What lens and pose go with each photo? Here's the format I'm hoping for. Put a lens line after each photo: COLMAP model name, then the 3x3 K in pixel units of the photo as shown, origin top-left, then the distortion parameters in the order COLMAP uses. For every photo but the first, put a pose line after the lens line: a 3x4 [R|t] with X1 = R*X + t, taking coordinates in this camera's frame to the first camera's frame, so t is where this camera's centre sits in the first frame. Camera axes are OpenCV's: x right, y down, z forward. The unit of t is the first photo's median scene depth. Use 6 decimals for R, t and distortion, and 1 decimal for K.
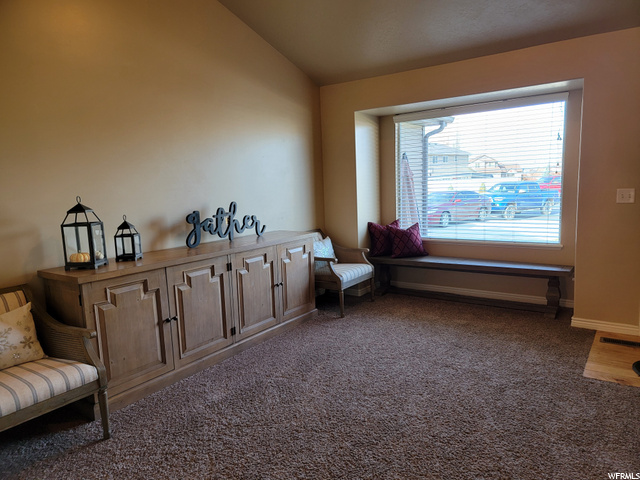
lens RADIAL K [[442.3, 0, 327.9], [0, 442.3, 244.8], [0, 0, 1]] dist [0.090815, -0.066818]
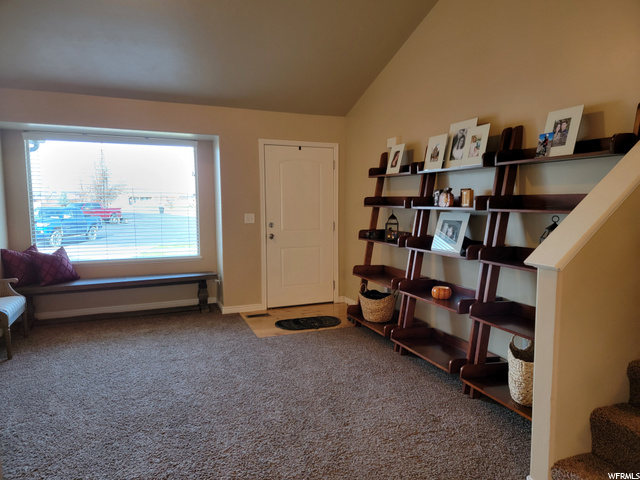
lens RADIAL K [[442.3, 0, 329.3], [0, 442.3, 243.0], [0, 0, 1]] dist [0.090815, -0.066818]
pose [[0.545967, -0.047621, 0.836452, -0.432612], [0.100087, 0.994941, -0.008684, 0.012772], [-0.831807, 0.088459, 0.547971, -0.017235]]
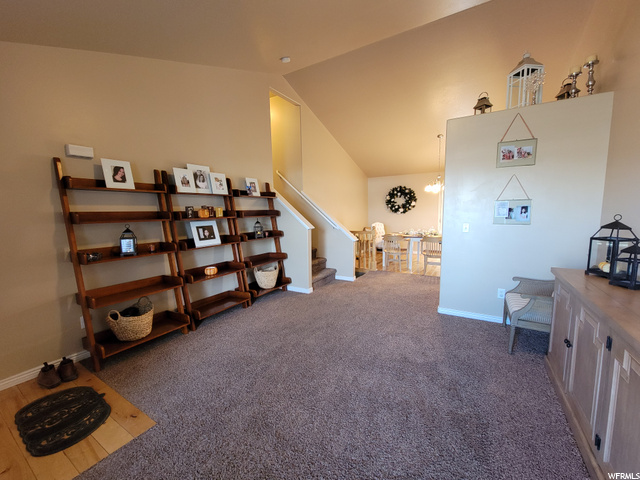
lens RADIAL K [[261.6, 0, 323.0], [0, 261.6, 241.2], [0, 0, 1]] dist [-0.002072, -0.000315]
pose [[-0.997043, 0.057859, -0.050574, 0.171342], [0.042968, 0.965365, 0.257340, -0.187636], [0.063712, 0.254406, -0.964997, 1.230025]]
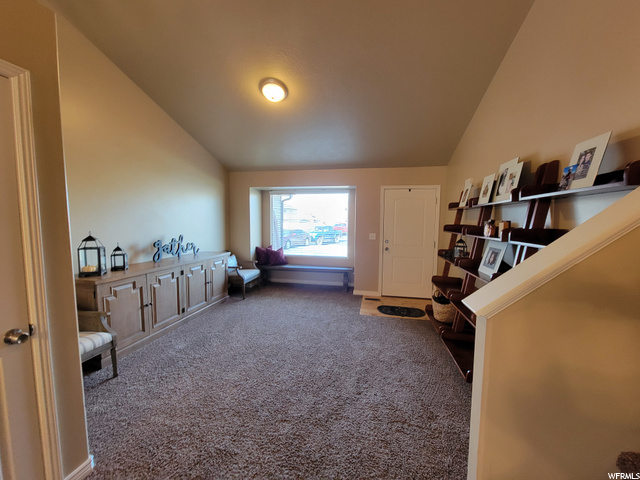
lens RADIAL K [[261.6, 0, 321.8], [0, 261.6, 241.1], [0, 0, 1]] dist [-0.002072, -0.000315]
pose [[0.920491, 0.013604, 0.390526, -0.115931], [0.013010, 0.997773, -0.065423, 0.001105], [-0.390546, 0.065302, 0.918264, -0.142934]]
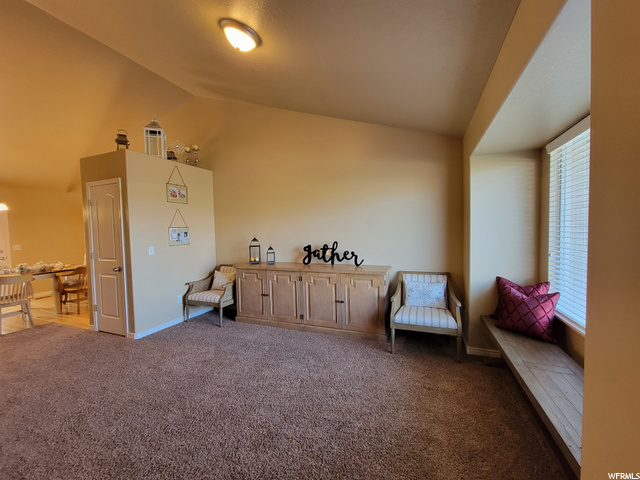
lens RADIAL K [[261.6, 0, 322.0], [0, 261.6, 240.7], [0, 0, 1]] dist [-0.002072, -0.000315]
pose [[0.209423, 0.072566, -0.975129, 0.738982], [-0.121986, 0.991391, 0.047578, -0.147873], [0.970186, 0.108988, 0.216472, 0.806732]]
